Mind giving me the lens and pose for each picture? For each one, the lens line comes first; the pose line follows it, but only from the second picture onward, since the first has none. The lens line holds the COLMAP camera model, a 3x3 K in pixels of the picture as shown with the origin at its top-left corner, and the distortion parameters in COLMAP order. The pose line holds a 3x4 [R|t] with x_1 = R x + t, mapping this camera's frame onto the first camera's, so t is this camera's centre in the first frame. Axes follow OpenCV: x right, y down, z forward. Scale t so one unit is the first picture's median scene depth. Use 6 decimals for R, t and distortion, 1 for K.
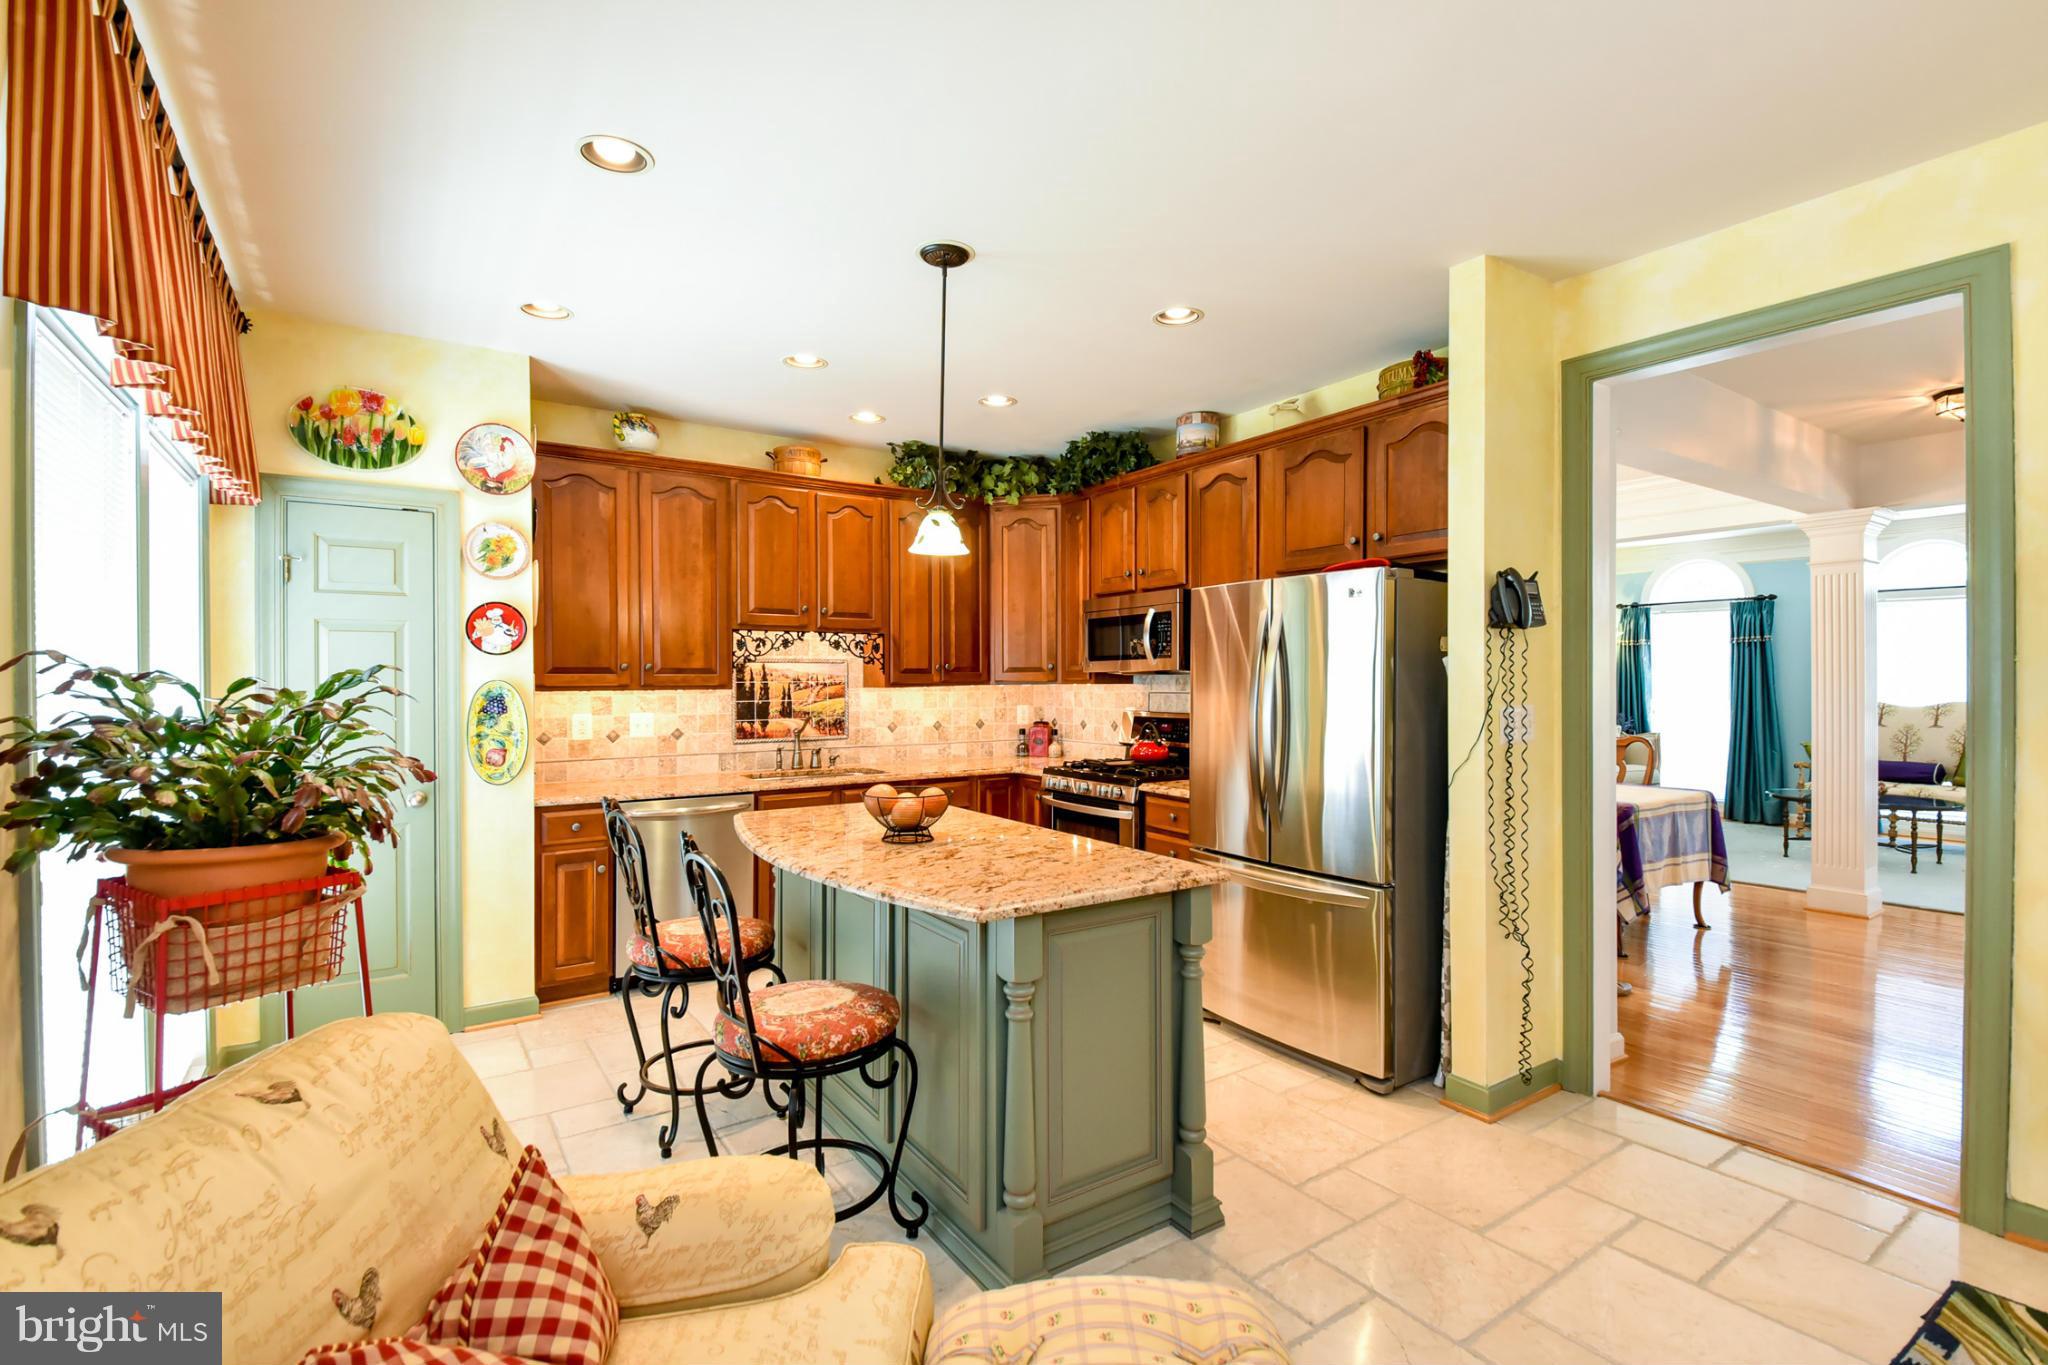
lens RADIAL K [[970.1, 0, 1029.7], [0, 970.1, 689.5], [0, 0, 1]] dist [0.012671, -0.014718]
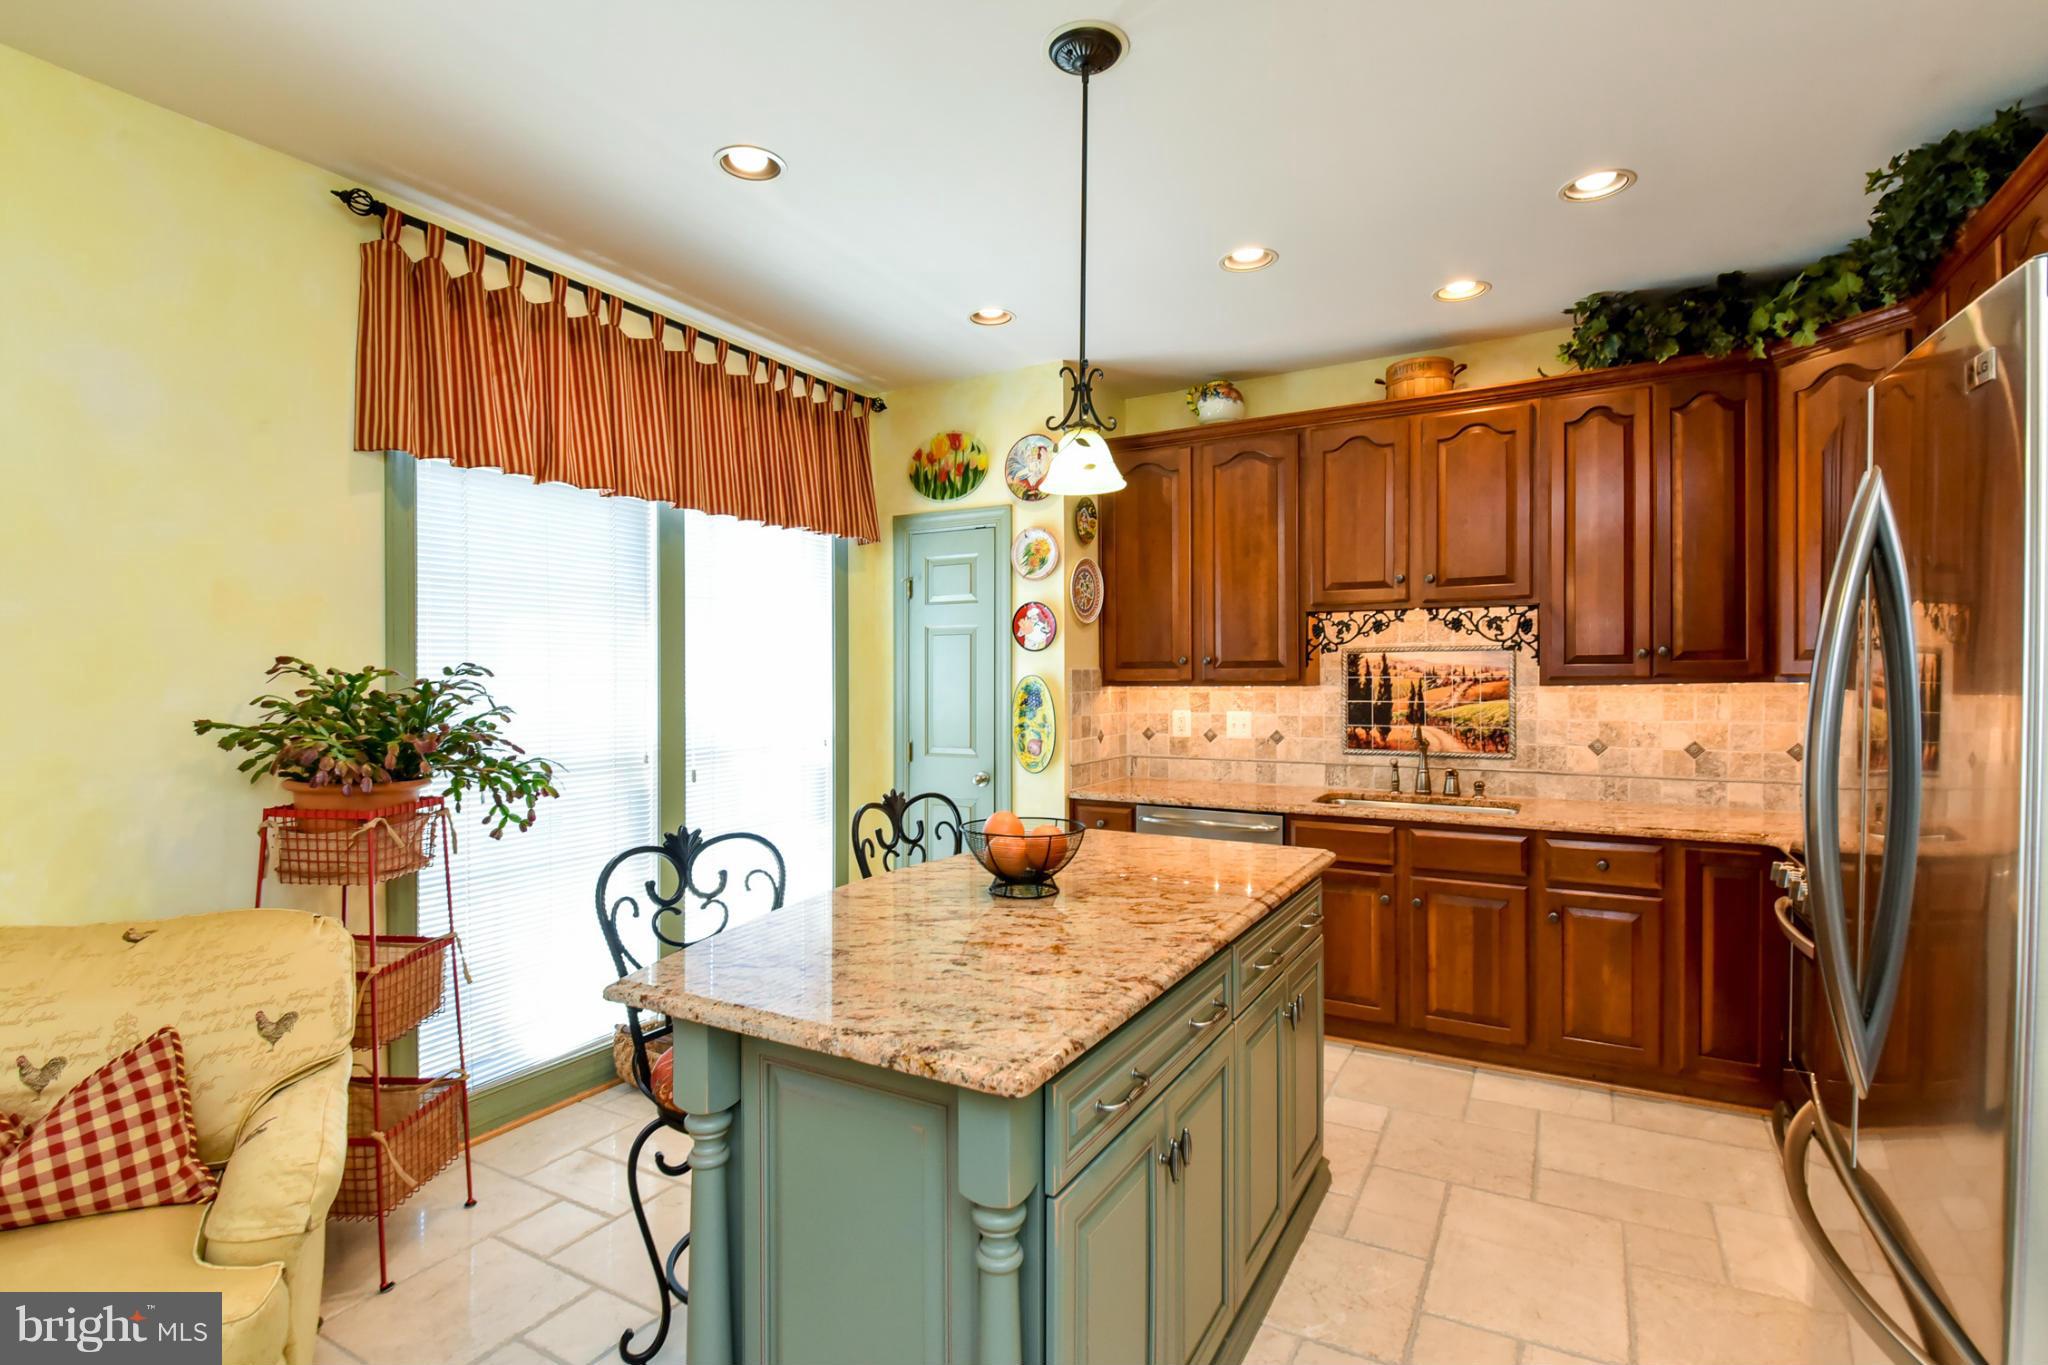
lens RADIAL K [[970.1, 0, 979.6], [0, 970.1, 690.1], [0, 0, 1]] dist [0.012671, -0.014718]
pose [[0.416817, 0.012027, -0.908911, 0.329746], [-0.007514, 0.999924, 0.009785, -0.002801], [0.908960, 0.002751, 0.416875, 0.421525]]
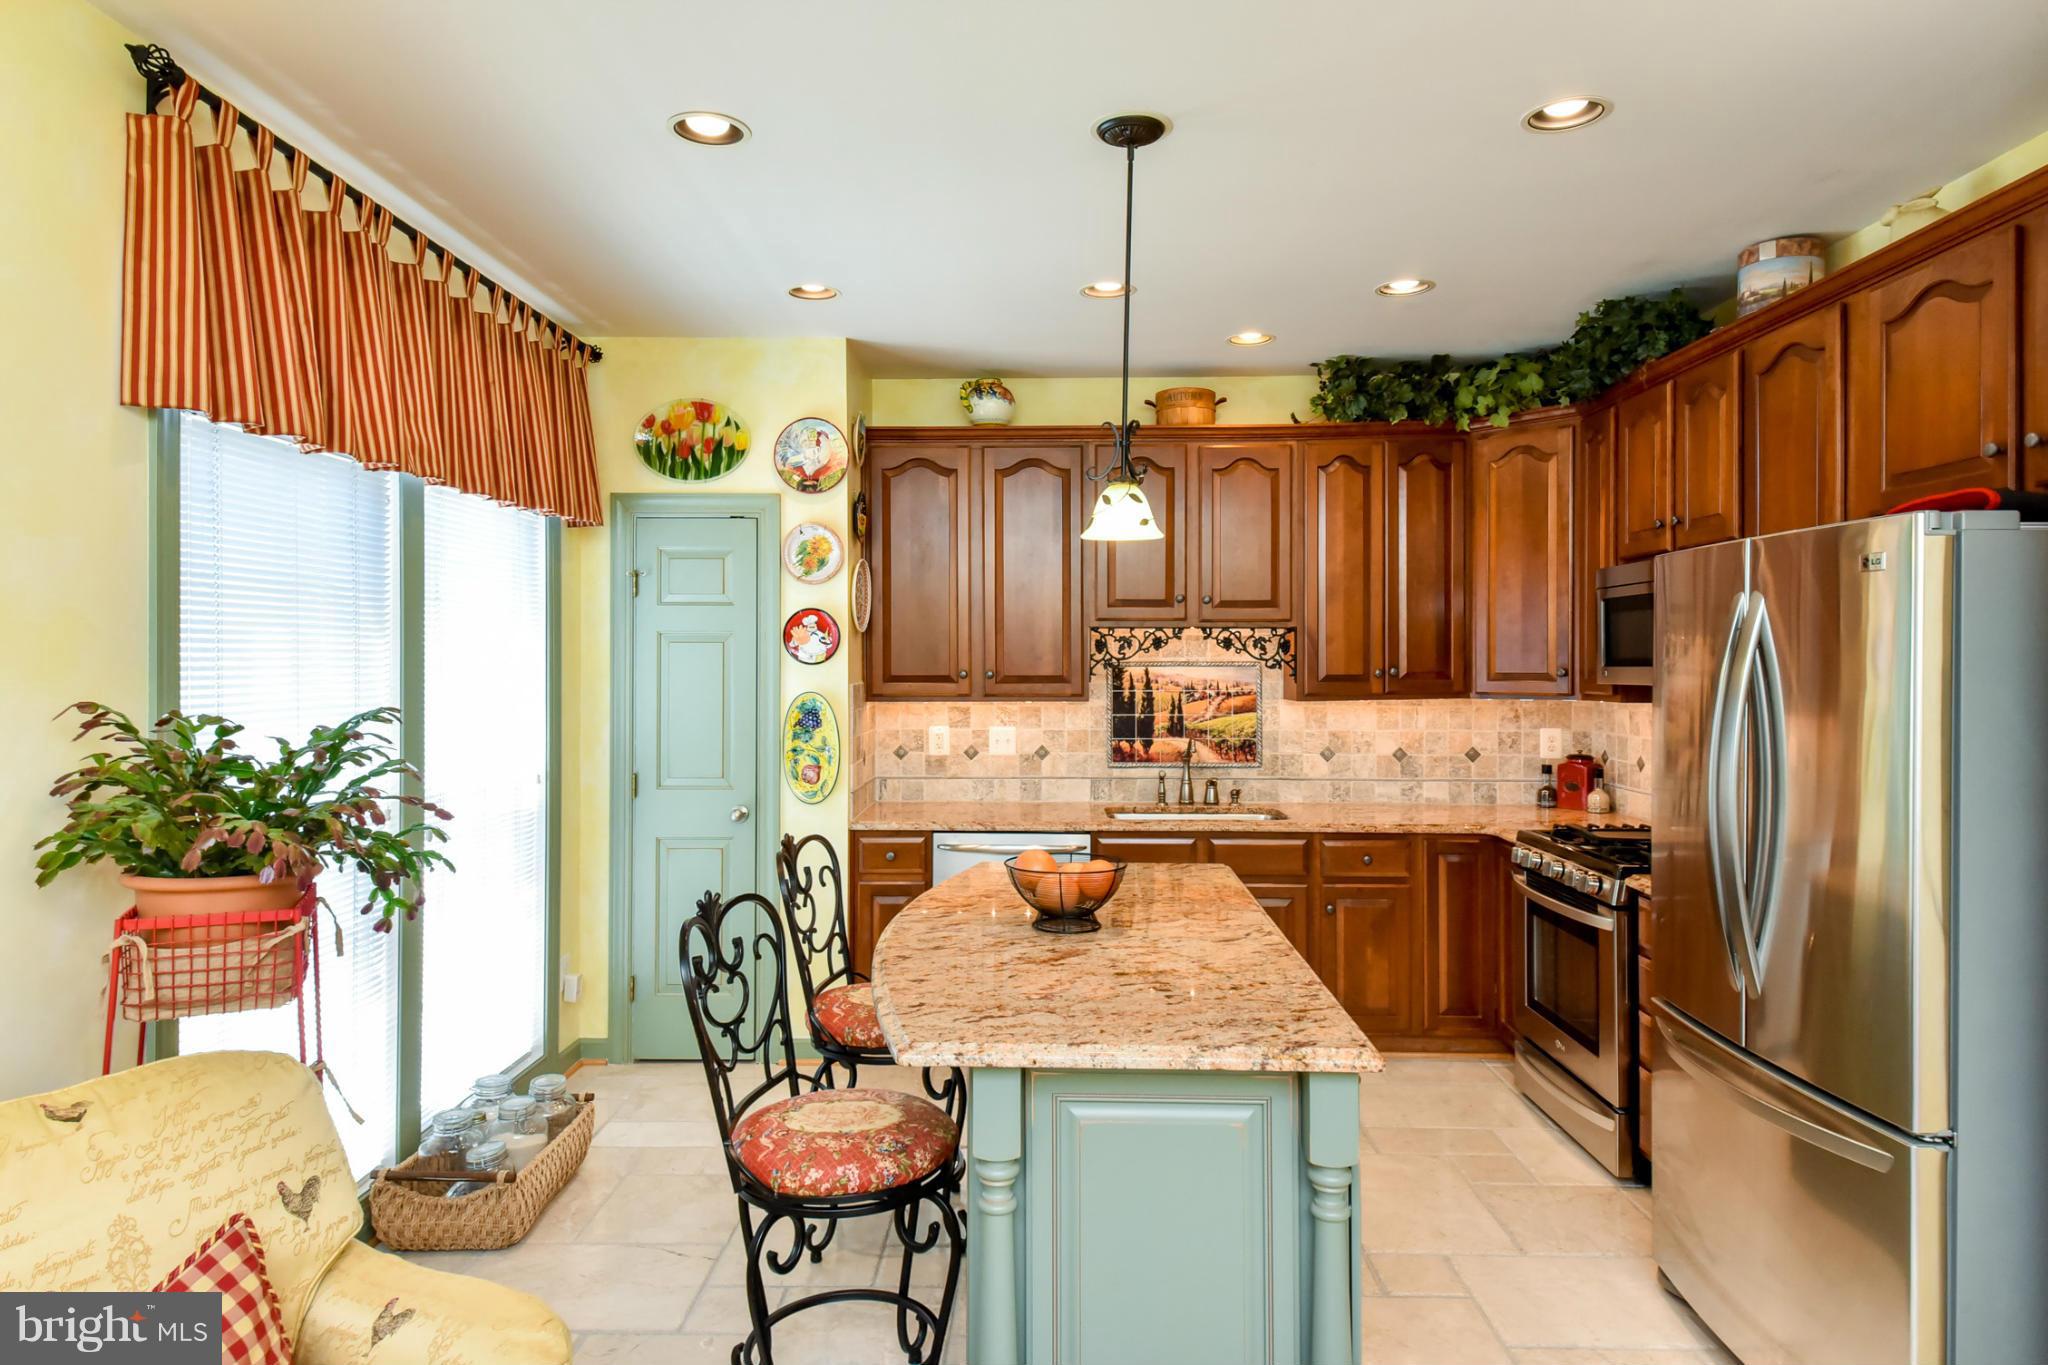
lens RADIAL K [[1242.3, 0, 974.8], [0, 1242.3, 667.7], [0, 0, 1]] dist [0.033724, -0.011229]
pose [[0.793630, 0.006743, -0.608363, 0.254738], [-0.007326, 0.999972, 0.001526, -0.029920], [0.608356, 0.003246, 0.793657, 0.123351]]
